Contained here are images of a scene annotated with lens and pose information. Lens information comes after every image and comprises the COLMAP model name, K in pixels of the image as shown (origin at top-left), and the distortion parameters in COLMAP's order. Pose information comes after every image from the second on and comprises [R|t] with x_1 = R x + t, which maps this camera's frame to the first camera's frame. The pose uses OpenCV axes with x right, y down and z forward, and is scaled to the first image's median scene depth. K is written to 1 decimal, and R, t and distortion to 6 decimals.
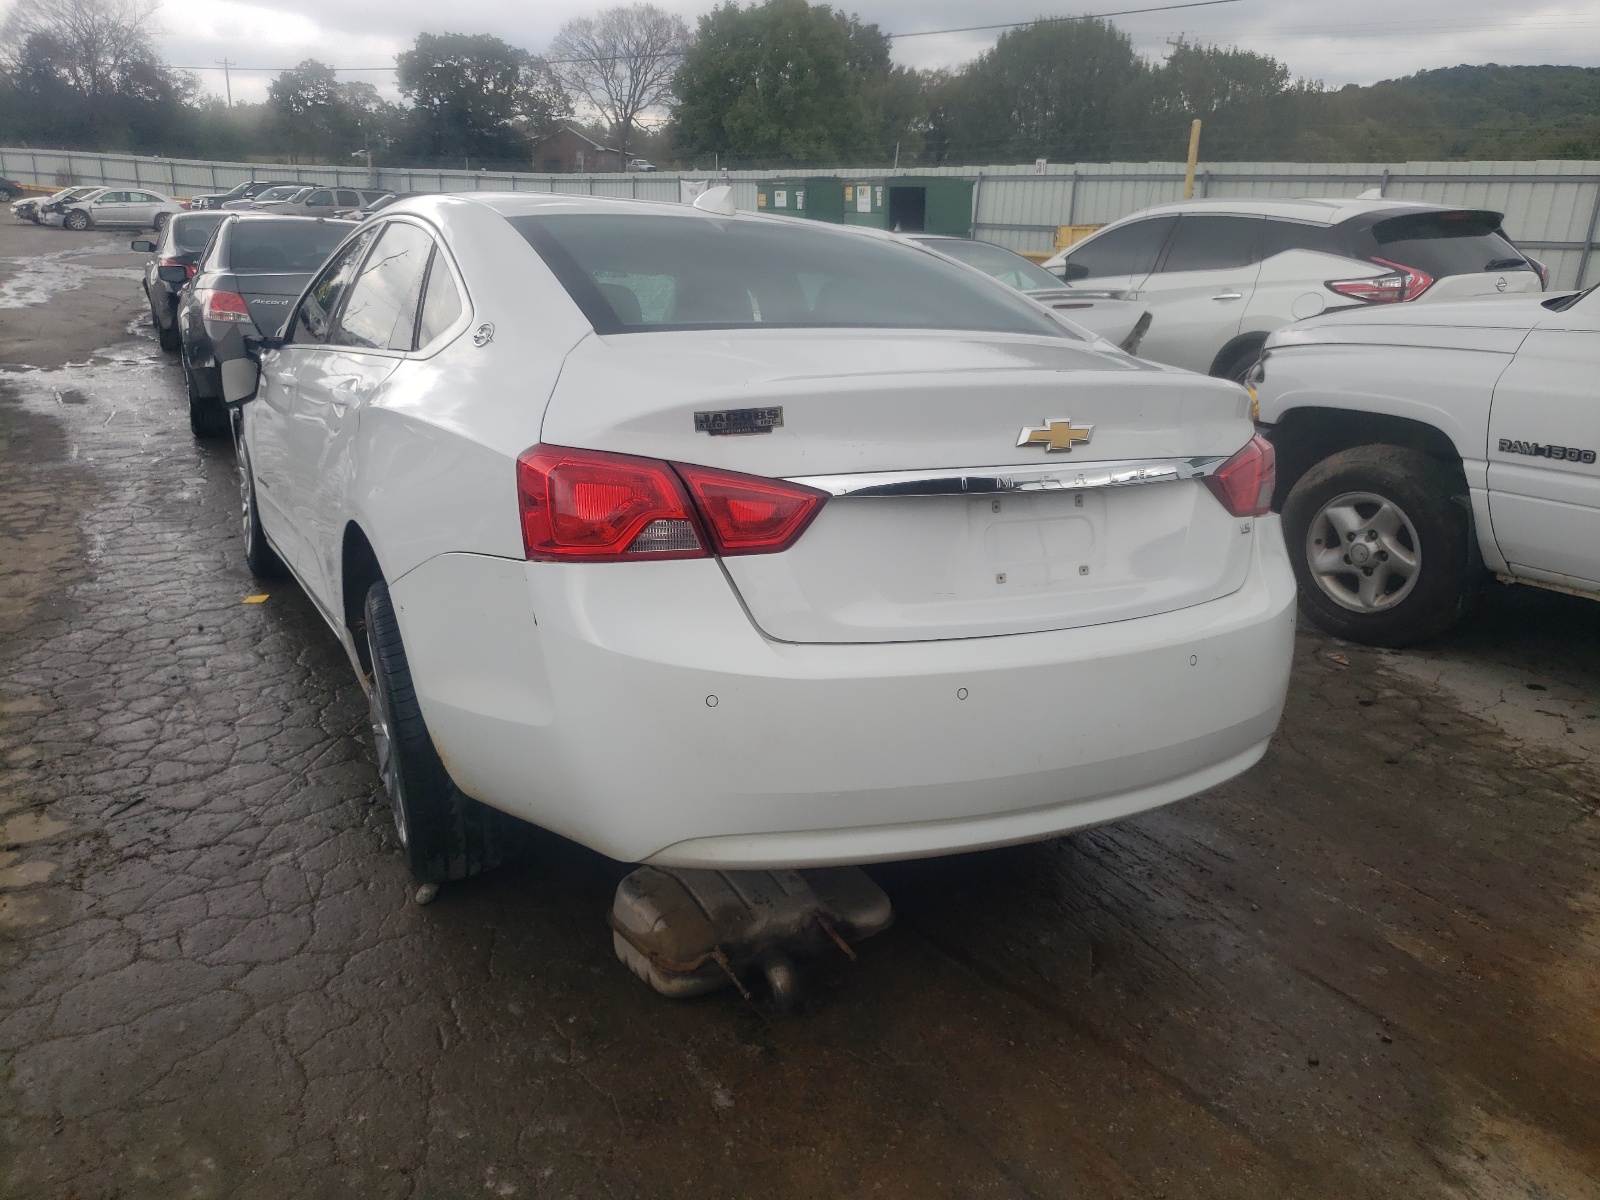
lens RADIAL K [[1209.8, 0, 799.6], [0, 1209.8, 599.0], [0, 0, 1]] dist [0.006676, -0.002136]
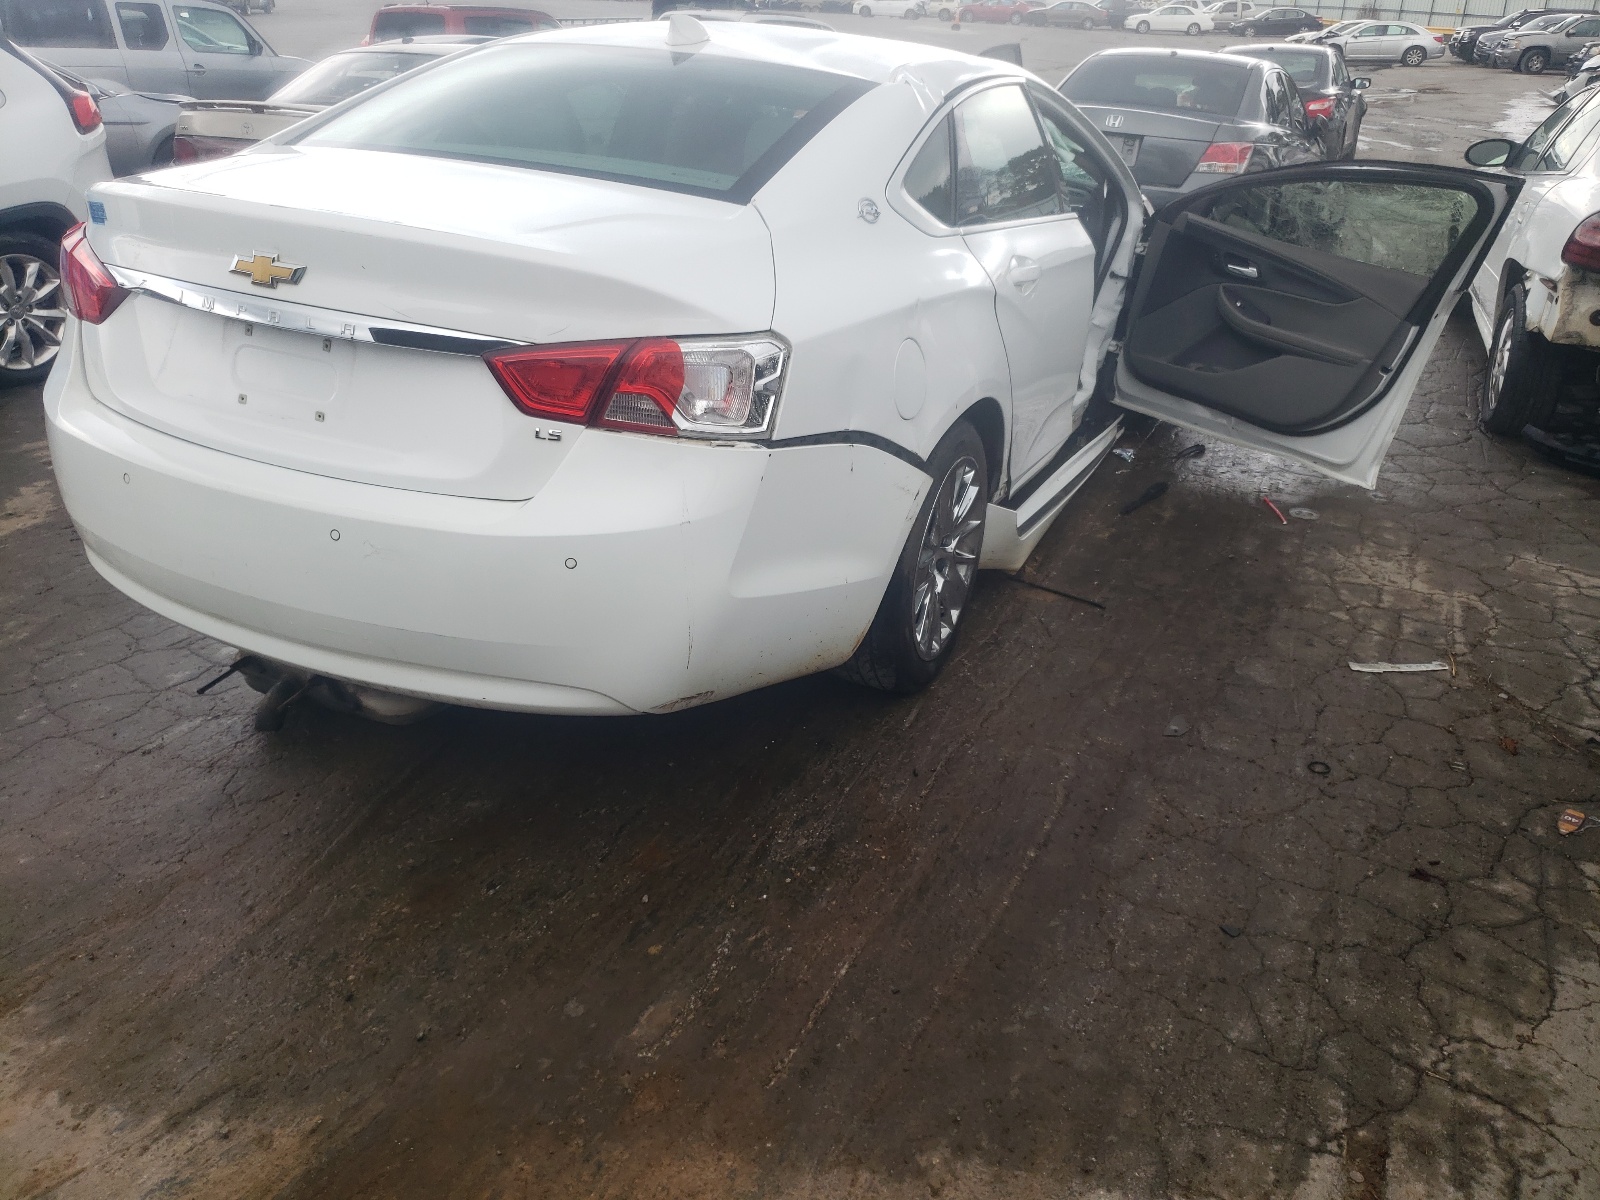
lens RADIAL K [[1209.8, 0, 799.7], [0, 1209.8, 601.1], [0, 0, 1]] dist [0.006676, -0.002136]
pose [[0.608145, 0.324588, -0.724432, 0.772368], [-0.235303, 0.945279, 0.226009, -0.122931], [0.758150, 0.033014, 0.651243, 0.419360]]
